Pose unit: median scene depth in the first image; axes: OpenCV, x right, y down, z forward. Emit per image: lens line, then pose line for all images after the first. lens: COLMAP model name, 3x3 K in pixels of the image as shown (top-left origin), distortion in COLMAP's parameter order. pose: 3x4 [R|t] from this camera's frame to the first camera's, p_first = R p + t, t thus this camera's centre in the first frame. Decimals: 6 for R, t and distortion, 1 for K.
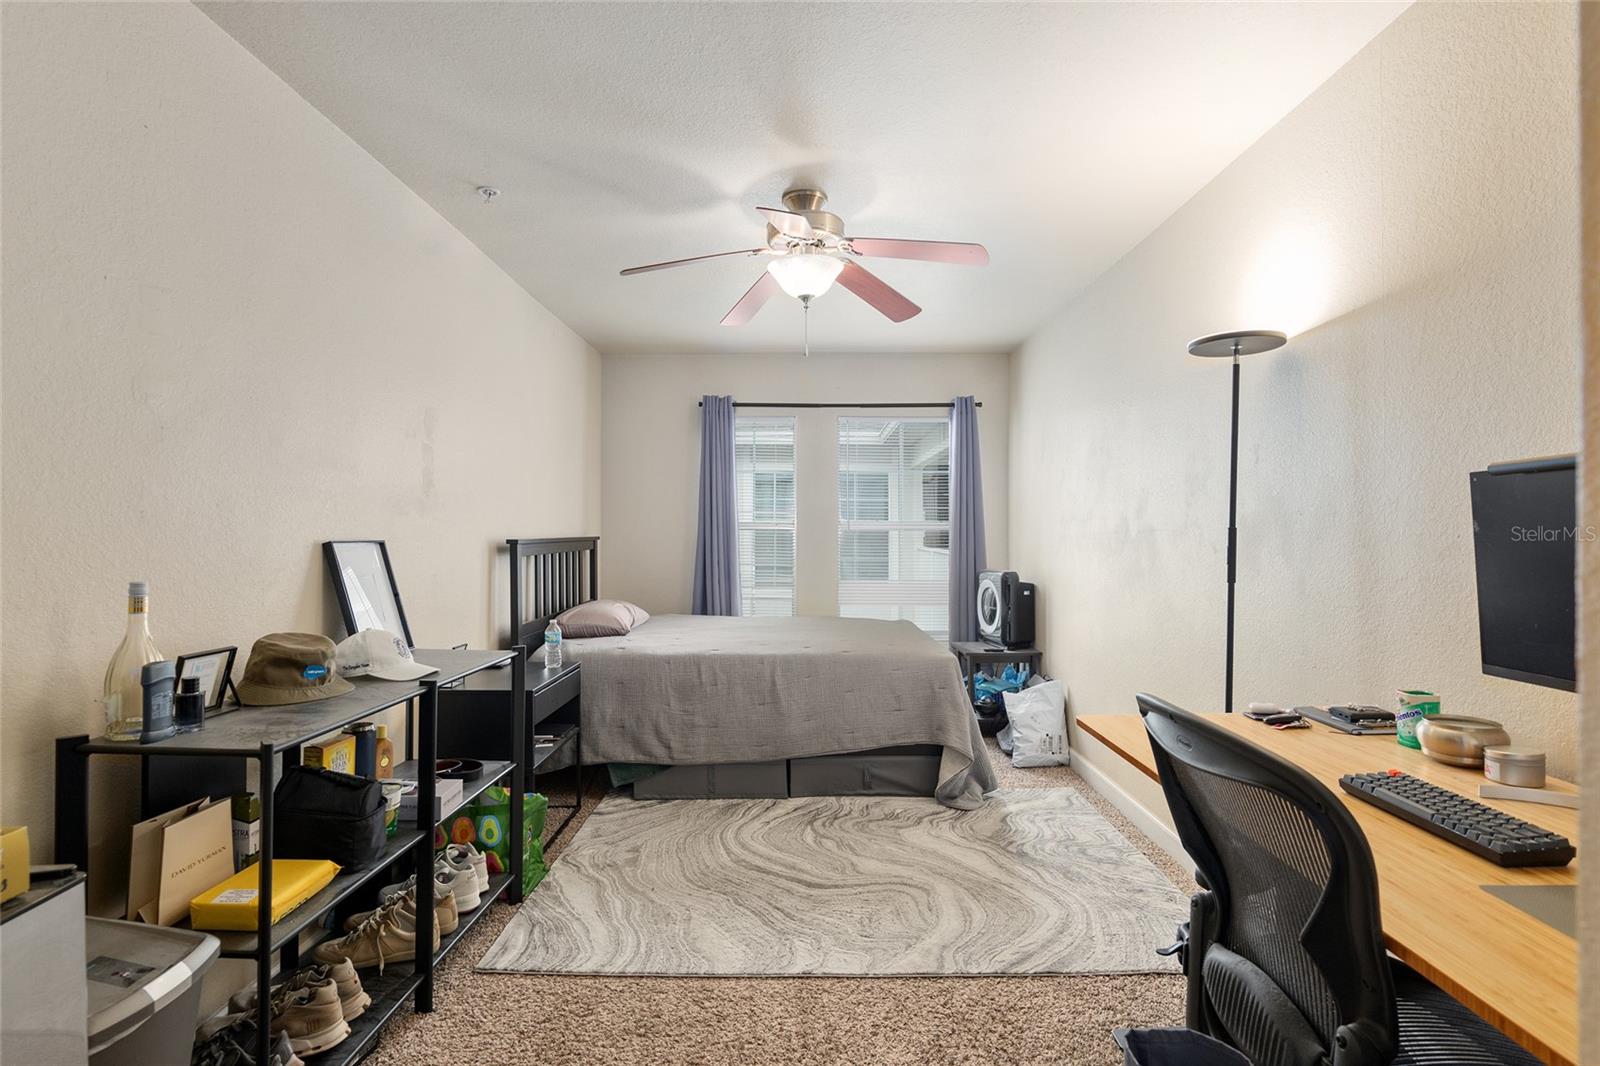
lens RADIAL K [[795.5, 0, 802.8], [0, 795.5, 513.0], [0, 0, 1]] dist [-0.001673, 0.000021]
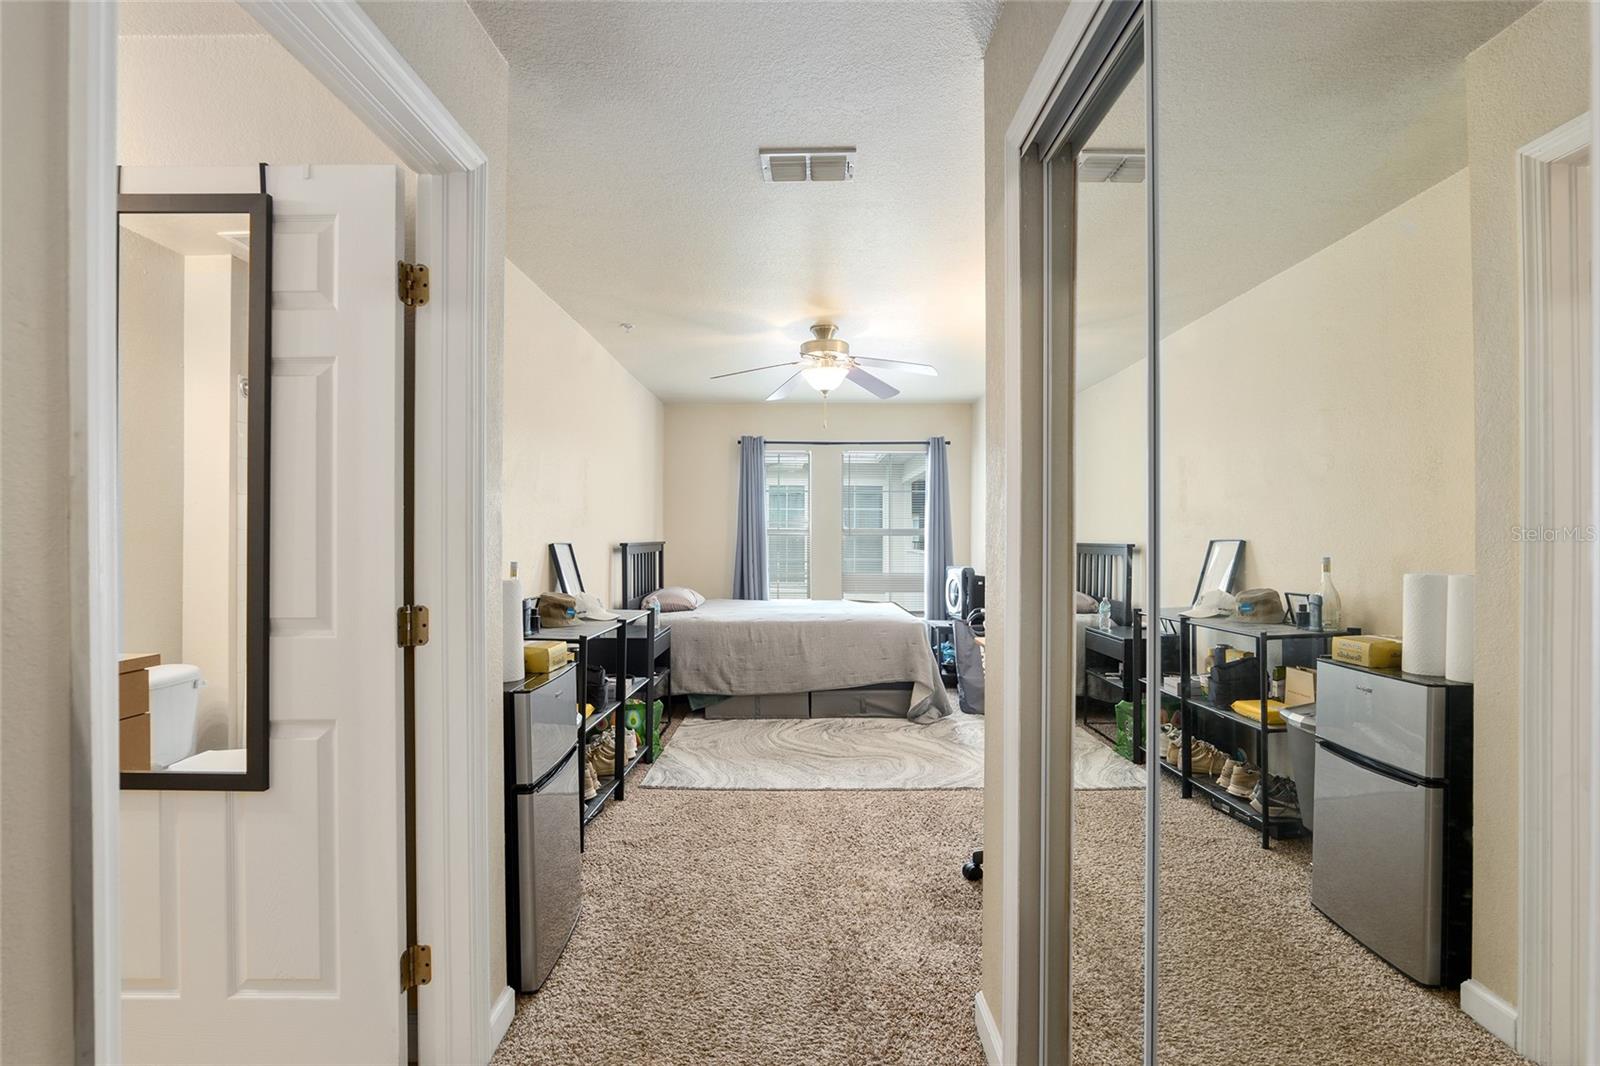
lens RADIAL K [[757.9, 0, 800.0], [0, 757.9, 533.0], [0, 0, 1]] dist [-0.024074, 0.005011]
pose [[0.999987, 0.001446, -0.004907, -0.030303], [-0.001364, 0.999861, 0.016639, -0.009596], [0.004930, -0.016632, 0.999850, -0.406494]]
